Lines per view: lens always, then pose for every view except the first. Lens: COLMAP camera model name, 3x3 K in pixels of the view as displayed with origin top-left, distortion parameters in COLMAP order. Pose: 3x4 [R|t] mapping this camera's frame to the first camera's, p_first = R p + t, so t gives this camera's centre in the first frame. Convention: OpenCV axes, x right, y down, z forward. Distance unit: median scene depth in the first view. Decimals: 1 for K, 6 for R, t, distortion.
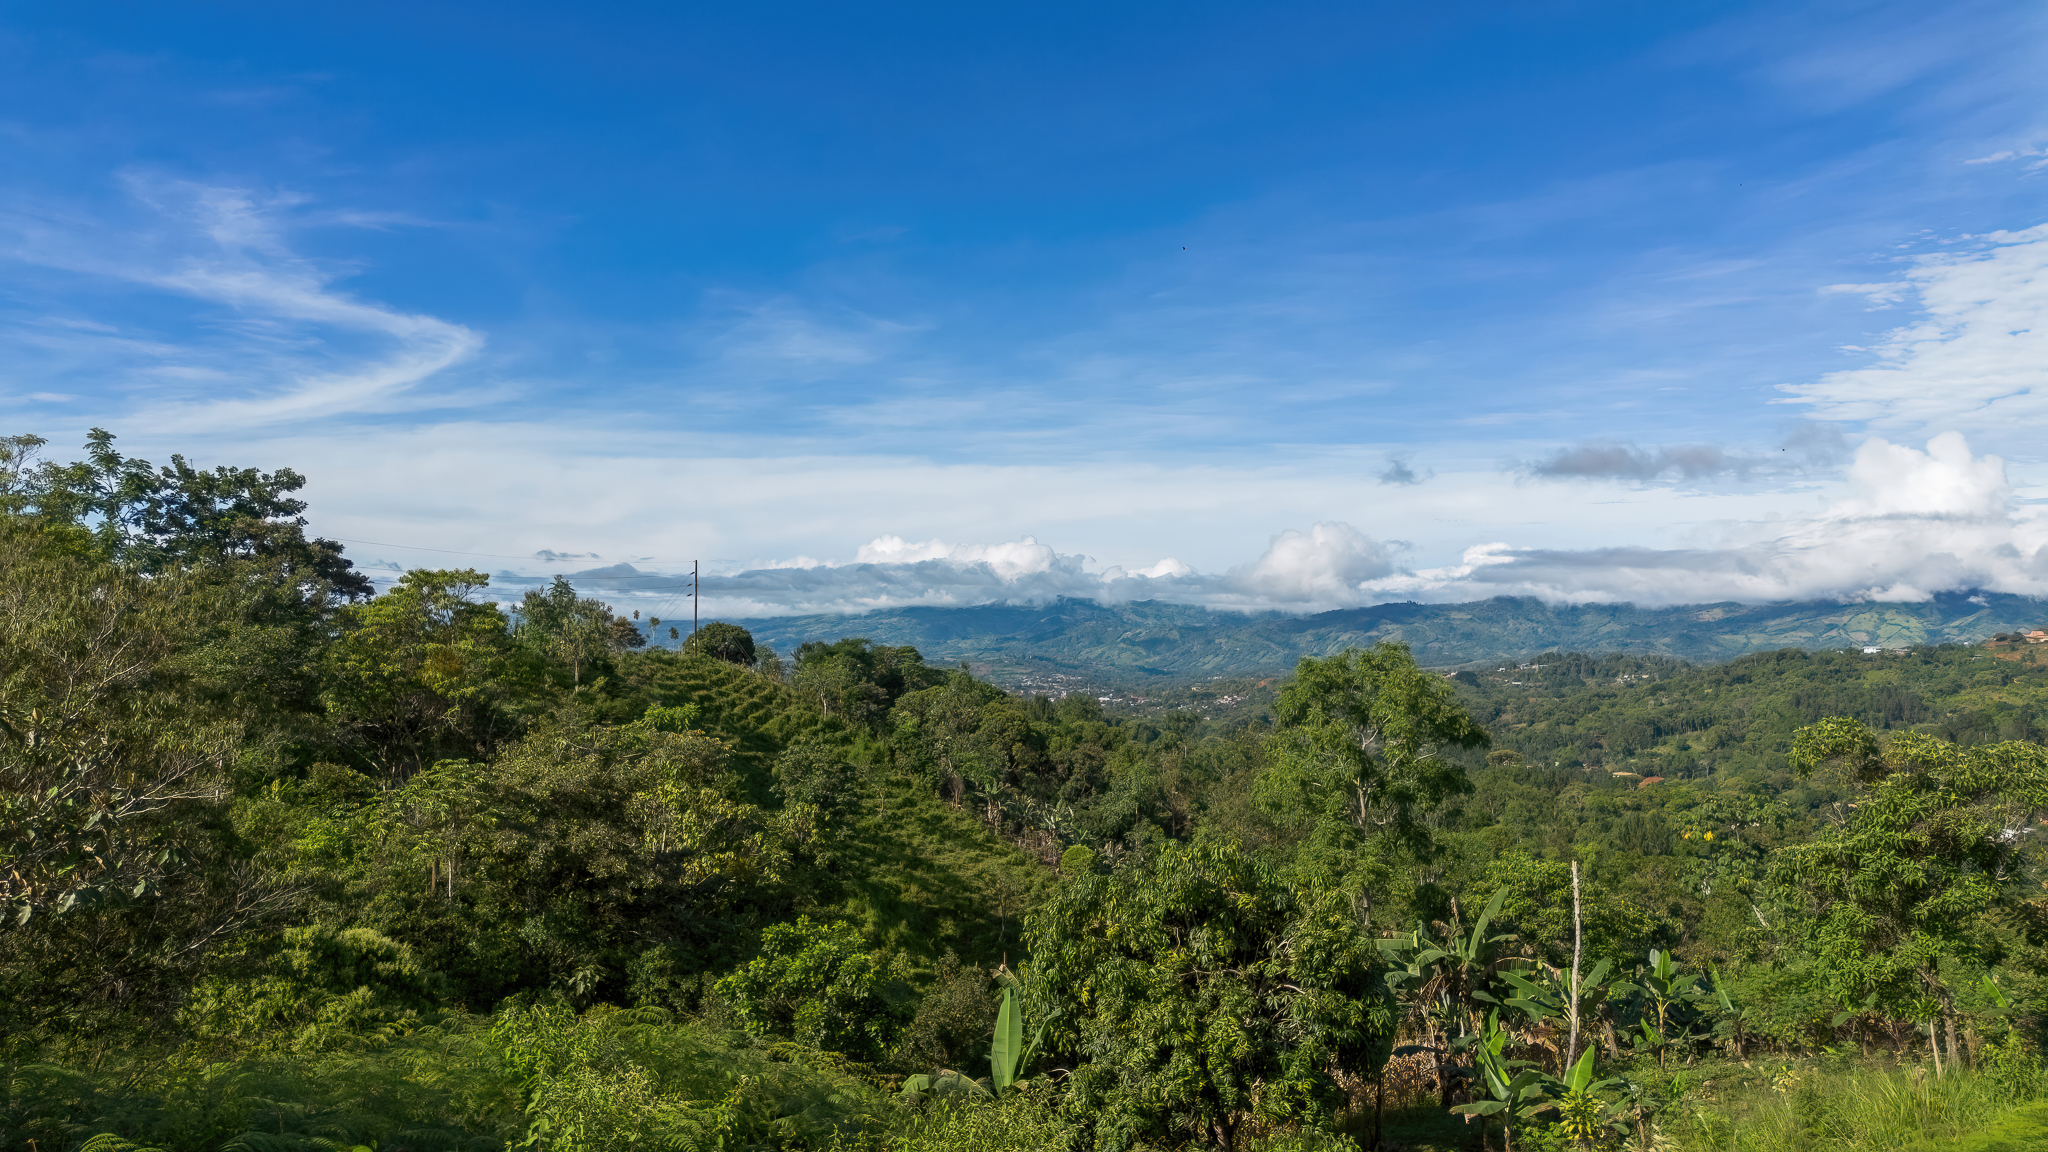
lens RADIAL K [[1467.2, 0, 1045.1], [0, 1467.2, 584.8], [0, 0, 1]] dist [0.081204, -0.072454]
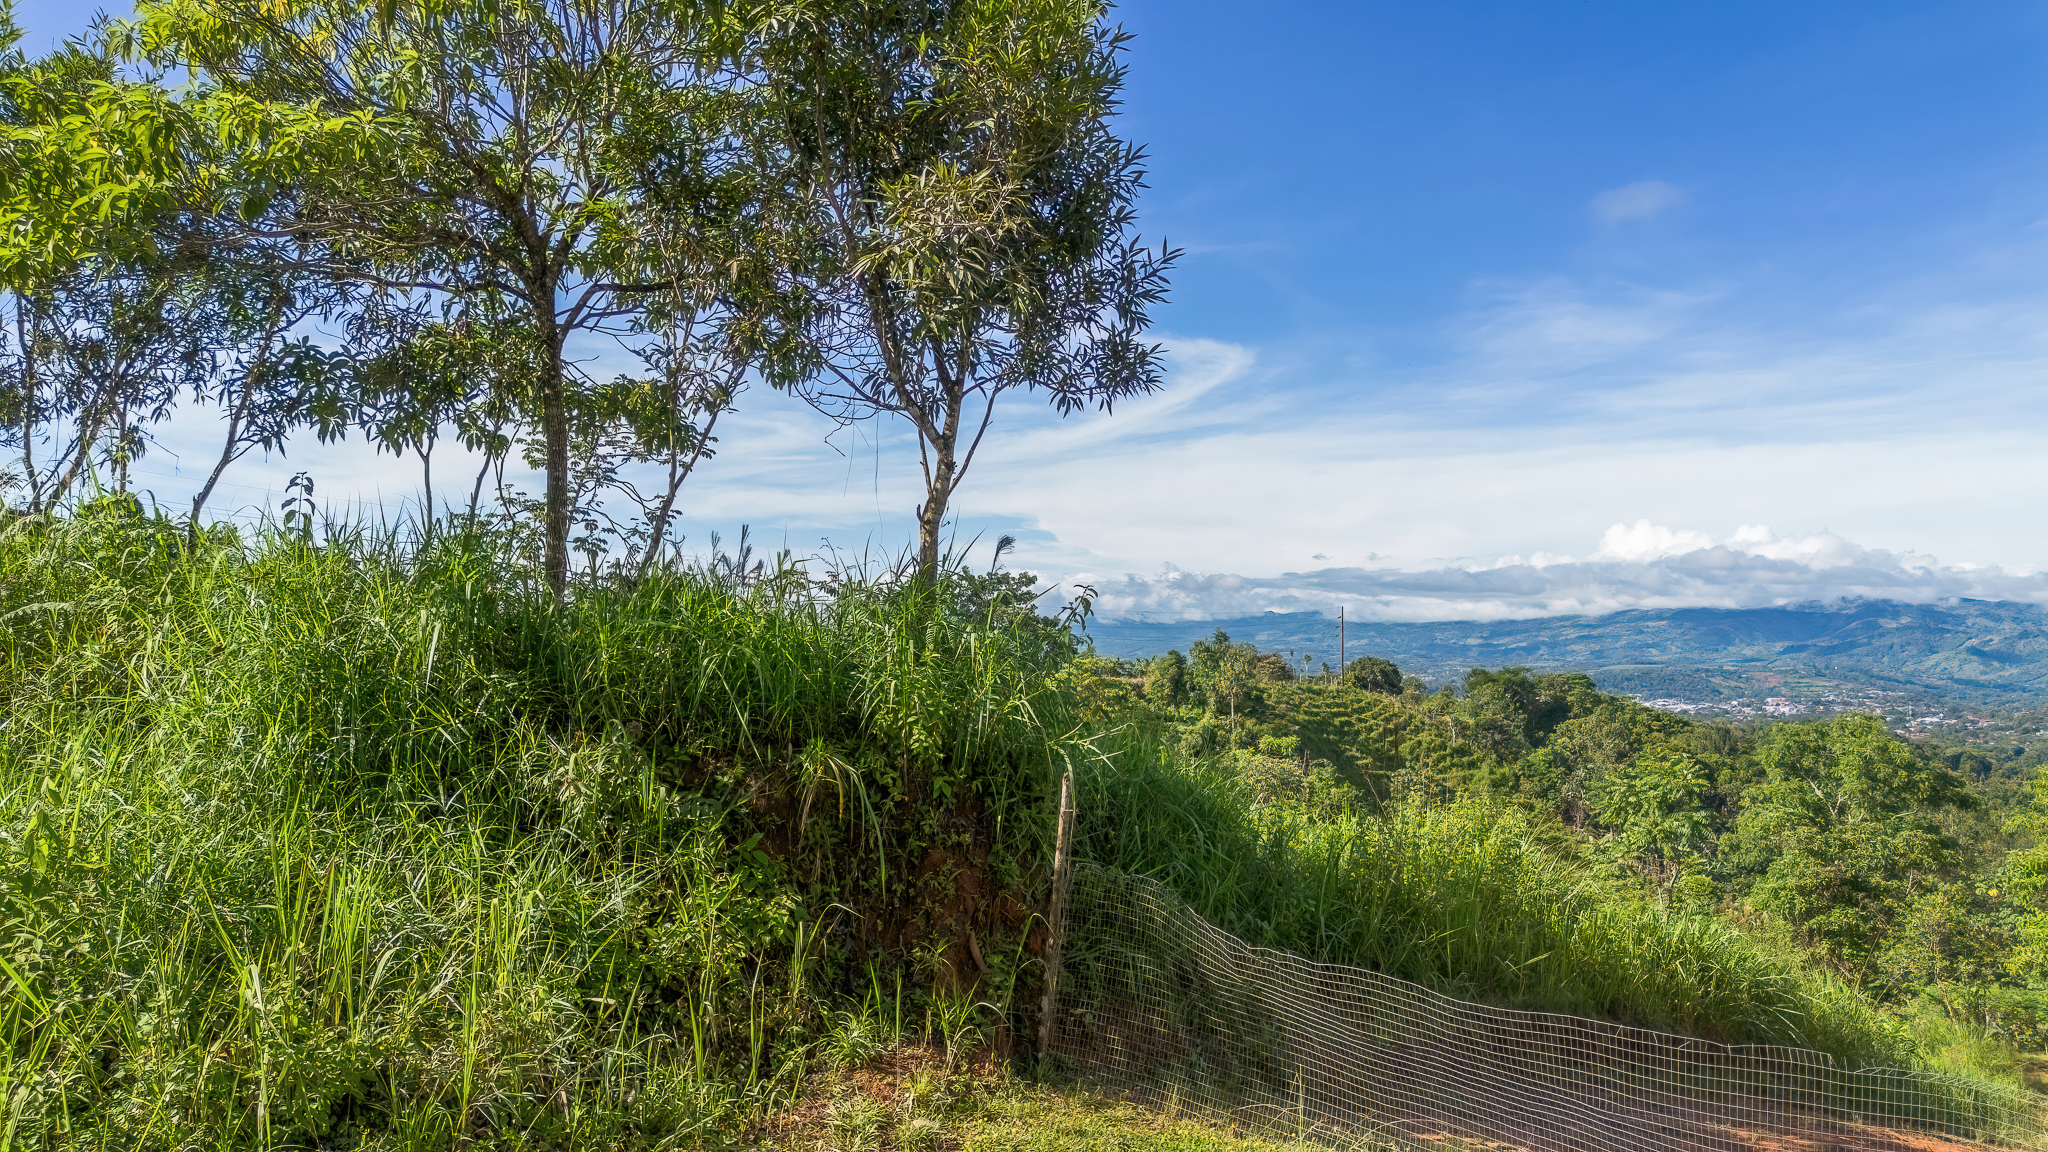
lens RADIAL K [[1495.3, 0, 1024.0], [0, 1495.3, 576.0], [0, 0, 1]] dist [0.074786, -0.069176]
pose [[0.866226, -0.004482, -0.499631, 0.146500], [0.004731, 0.999989, -0.000768, -0.041528], [0.499629, -0.001698, 0.866238, -0.188125]]
